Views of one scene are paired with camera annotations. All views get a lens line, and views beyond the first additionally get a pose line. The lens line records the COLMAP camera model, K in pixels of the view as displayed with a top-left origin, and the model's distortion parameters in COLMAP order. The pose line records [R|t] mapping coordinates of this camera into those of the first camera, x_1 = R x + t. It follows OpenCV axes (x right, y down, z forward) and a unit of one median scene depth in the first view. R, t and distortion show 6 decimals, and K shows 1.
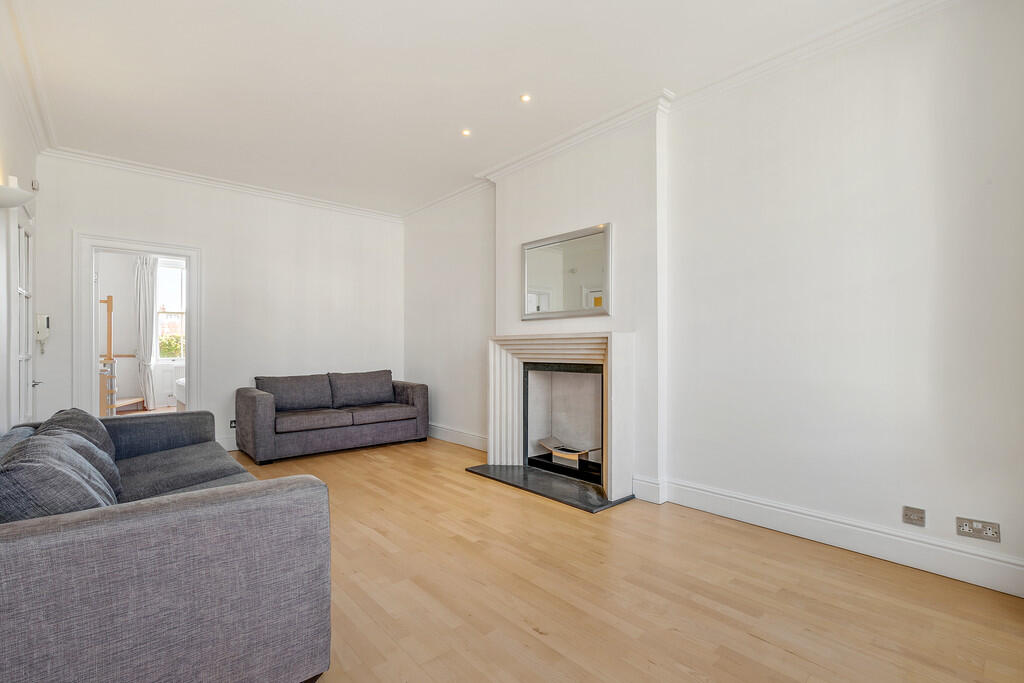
lens RADIAL K [[483.3, 0, 532.8], [0, 483.3, 344.0], [0, 0, 1]] dist [-0.000128, 0.000047]
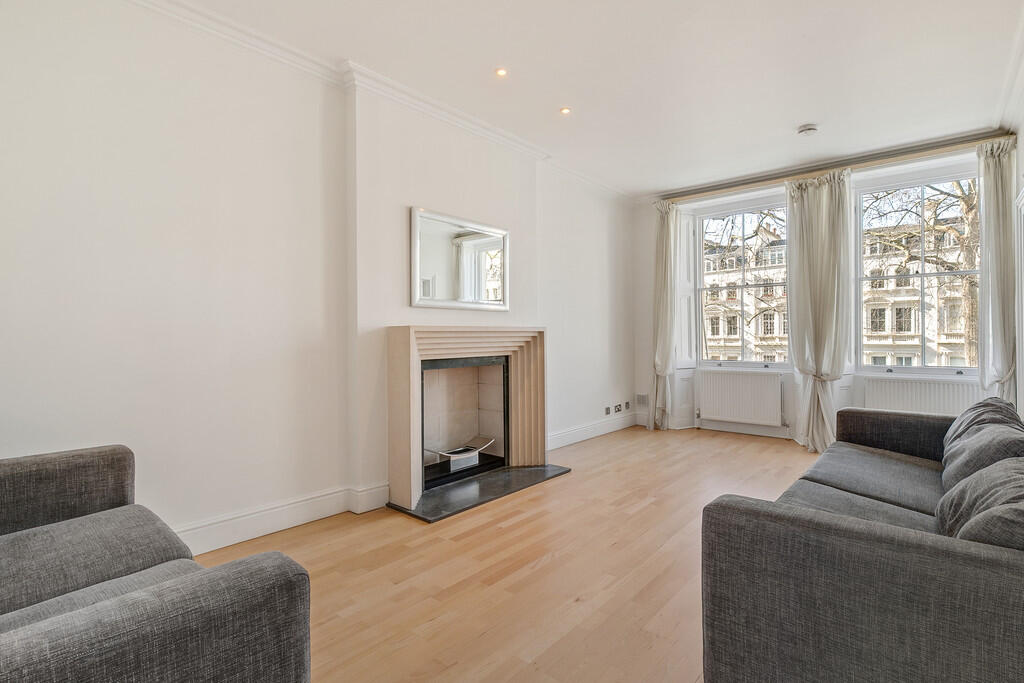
lens RADIAL K [[483.3, 0, 532.8], [0, 483.3, 344.0], [0, 0, 1]] dist [-0.000128, 0.000047]
pose [[-0.137009, -0.016899, 0.990426, -0.894364], [-0.001253, 0.999857, 0.016887, -0.001661], [-0.990569, 0.001072, -0.137010, 1.029873]]
